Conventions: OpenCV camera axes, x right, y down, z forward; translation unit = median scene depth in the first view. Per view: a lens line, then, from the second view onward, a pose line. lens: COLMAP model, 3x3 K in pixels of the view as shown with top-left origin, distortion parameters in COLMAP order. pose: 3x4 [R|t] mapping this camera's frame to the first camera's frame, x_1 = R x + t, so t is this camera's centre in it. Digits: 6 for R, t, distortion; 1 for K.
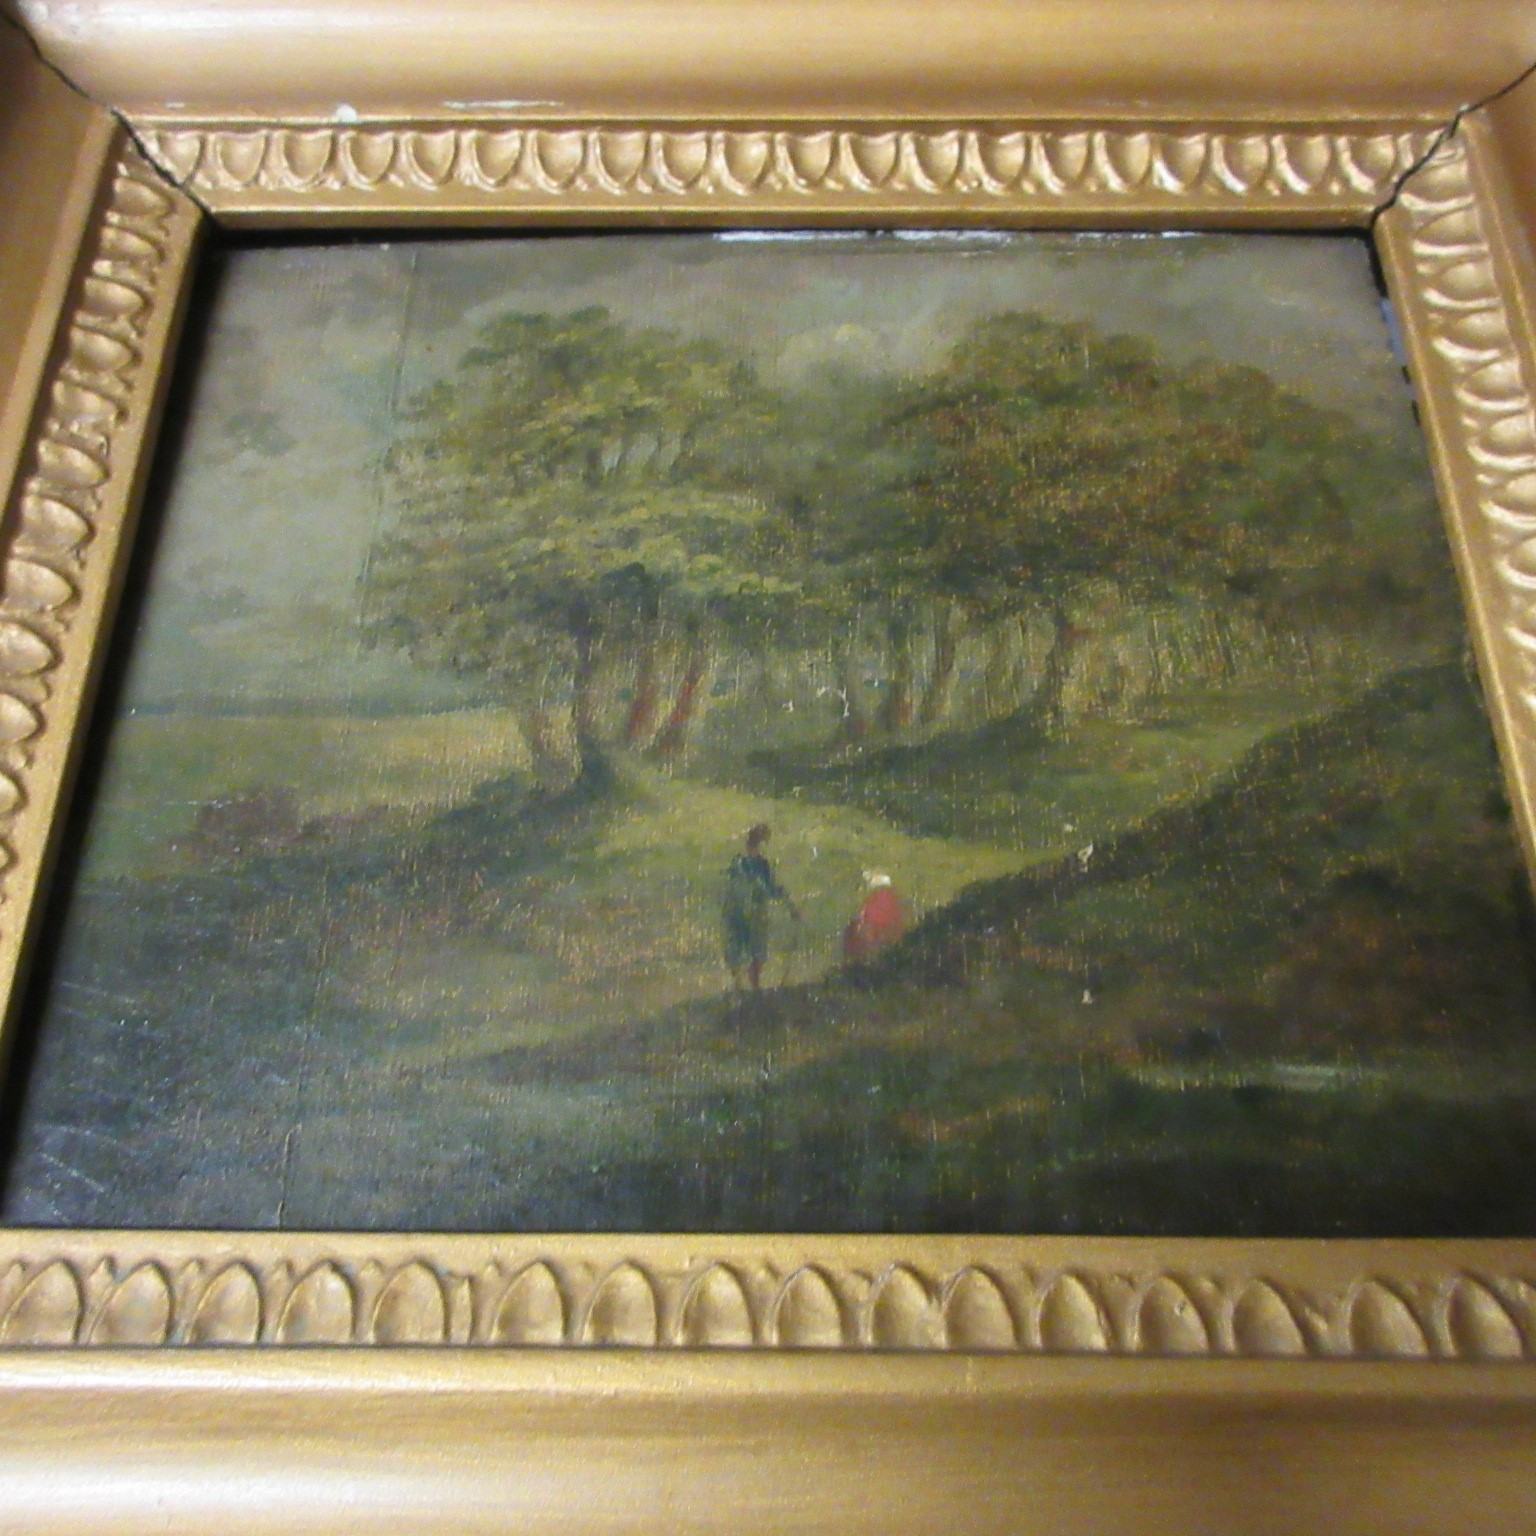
lens RADIAL K [[1461.8, 0, 777.7], [0, 1461.8, 763.3], [0, 0, 1]] dist [-0.001375, 0.000000]
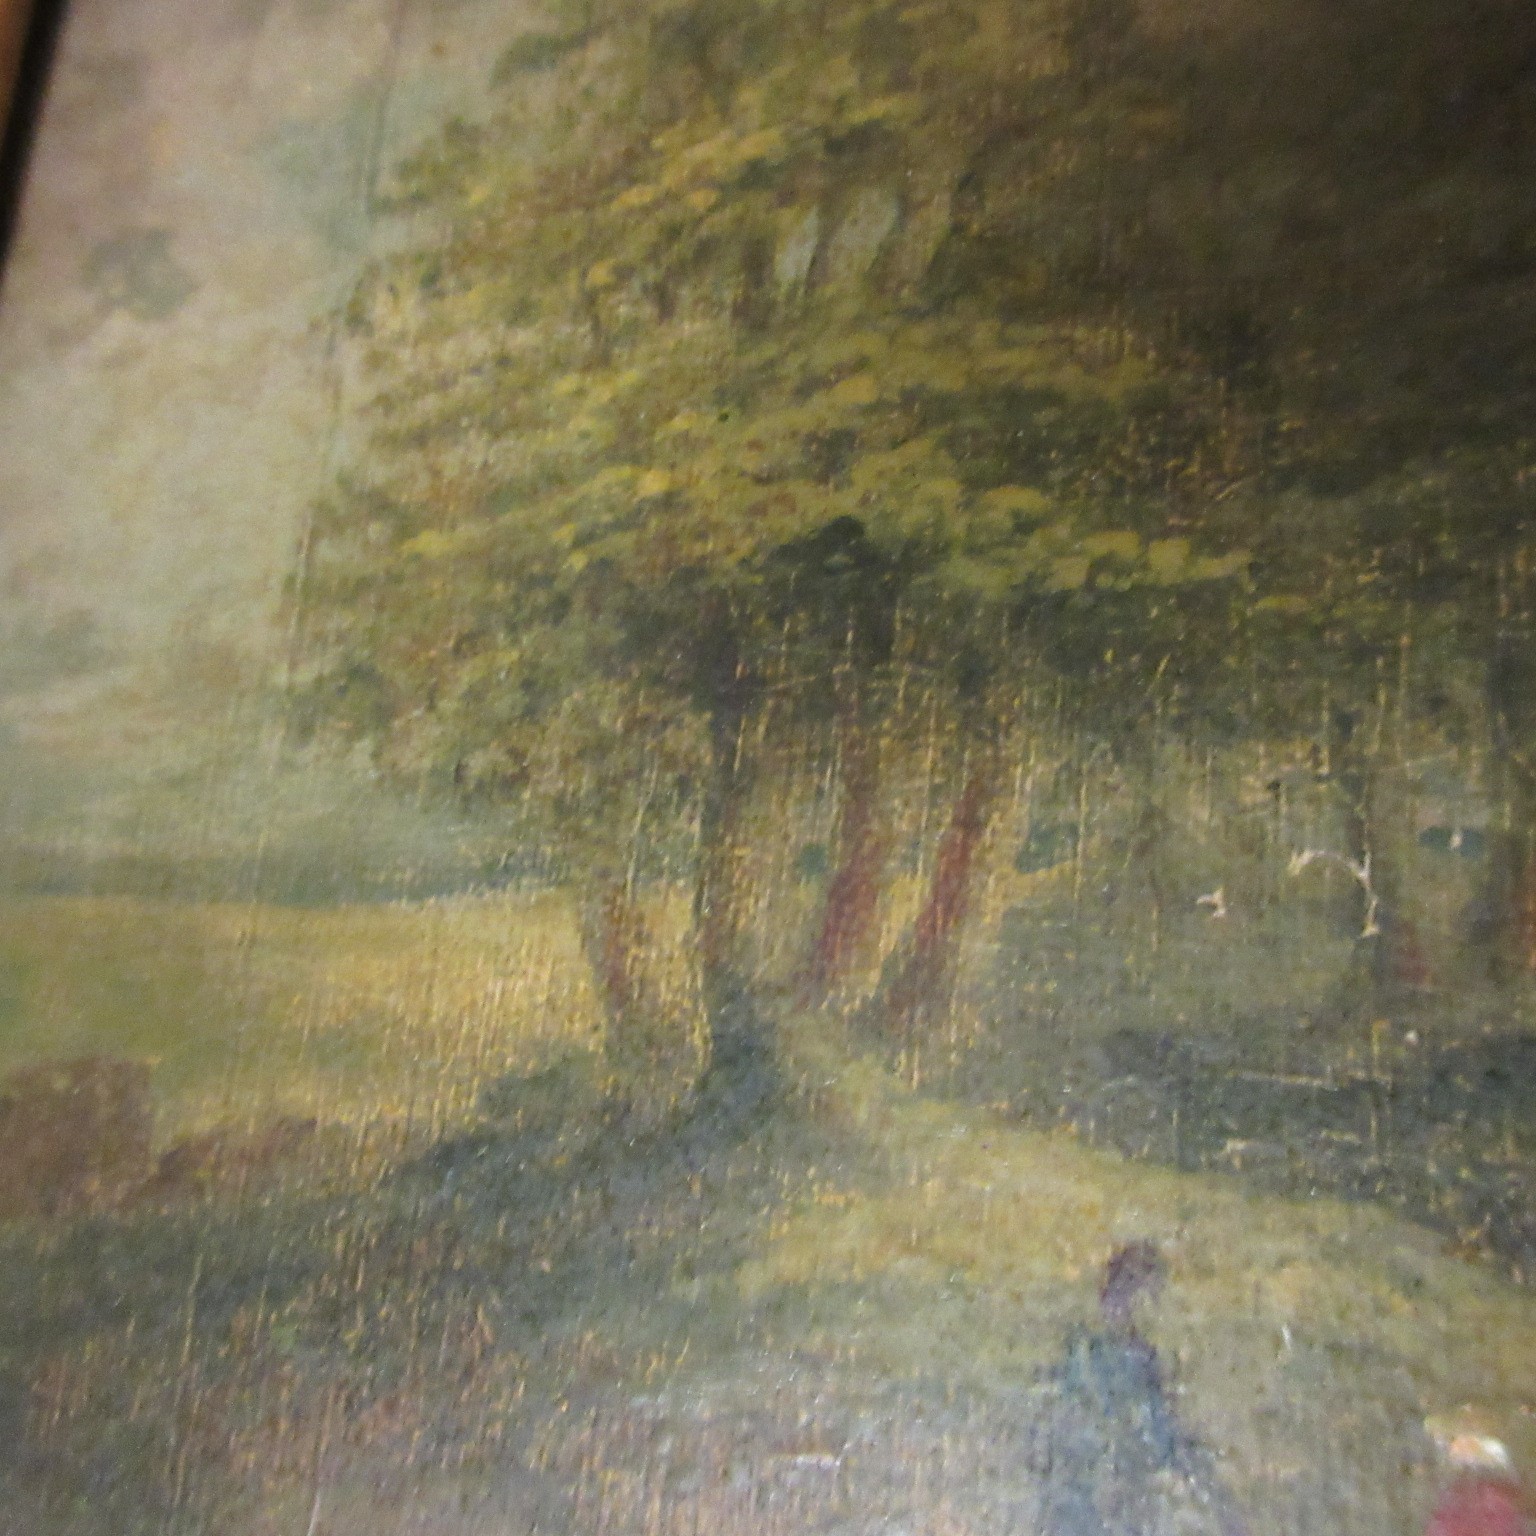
lens RADIAL K [[1461.8, 0, 773.7], [0, 1461.8, 760.7], [0, 0, 1]] dist [-0.001375, 0.000000]
pose [[0.958537, -0.002246, -0.284959, 0.005951], [0.059190, 0.979730, 0.191379, -0.155651], [0.278753, -0.200311, 0.939240, 0.593840]]
